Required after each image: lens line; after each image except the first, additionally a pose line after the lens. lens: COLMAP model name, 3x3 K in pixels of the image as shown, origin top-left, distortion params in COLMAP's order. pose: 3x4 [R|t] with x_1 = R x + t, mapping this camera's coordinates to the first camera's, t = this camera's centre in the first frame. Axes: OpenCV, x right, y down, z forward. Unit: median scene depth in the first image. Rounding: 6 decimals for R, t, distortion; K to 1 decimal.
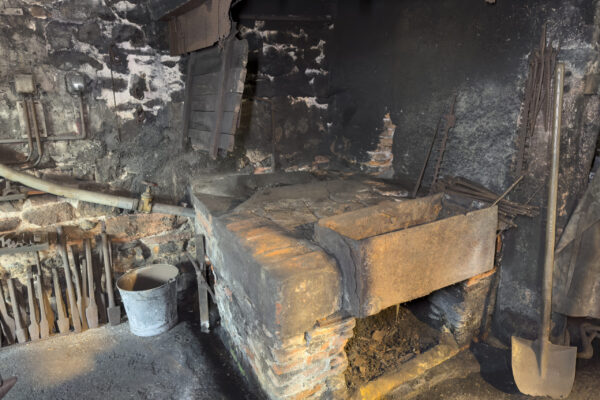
lens RADIAL K [[422.3, 0, 298.8], [0, 422.3, 201.1], [0, 0, 1]] dist [0.036422, -0.042281]
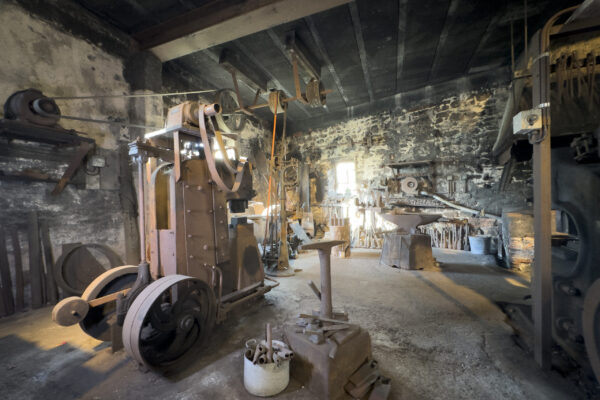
lens RADIAL K [[239.2, 0, 299.7], [0, 239.2, 199.0], [0, 0, 1]] dist [-0.001645, 0.000004]
pose [[0.444185, 0.007637, -0.895903, 0.723965], [-0.232609, 0.966657, -0.107086, 0.483636], [0.865213, 0.255961, 0.431151, -1.111747]]
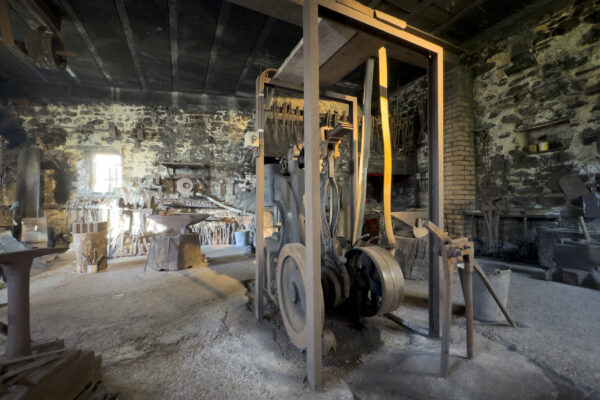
lens RADIAL K [[239.2, 0, 299.7], [0, 239.2, 199.0], [0, 0, 1]] dist [-0.001645, 0.000004]
pose [[0.962951, 0.011131, -0.269445, 0.822702], [-0.083428, 0.962428, -0.258402, 0.486670], [0.256446, 0.271308, 0.927700, -1.060148]]
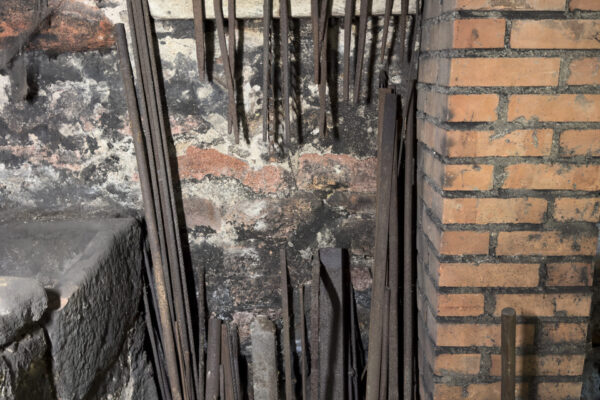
lens RADIAL K [[558.6, 0, 301.1], [0, 558.6, 204.9], [0, 0, 1]] dist [0.170969, -0.342722]
pose [[0.620361, -0.176013, 0.764312, 0.816243], [0.205489, 0.976928, 0.058189, -0.155179], [-0.756919, 0.120960, 0.642216, 0.735240]]
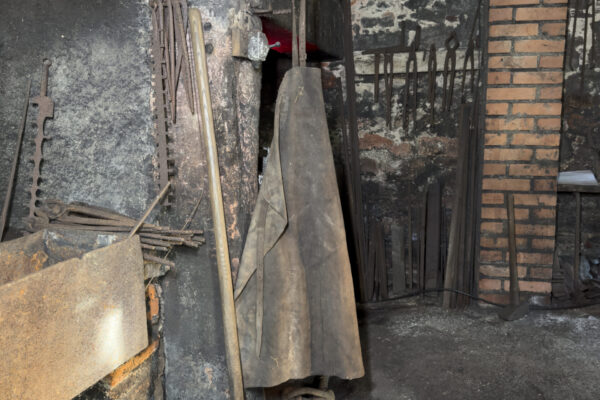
lens RADIAL K [[558.6, 0, 301.1], [0, 558.6, 204.9], [0, 0, 1]] dist [0.170969, -0.342722]
pose [[0.772003, -0.096219, 0.628294, 0.135097], [0.166728, 0.984518, -0.054092, 0.042385], [-0.613363, 0.146513, 0.776093, 0.219248]]
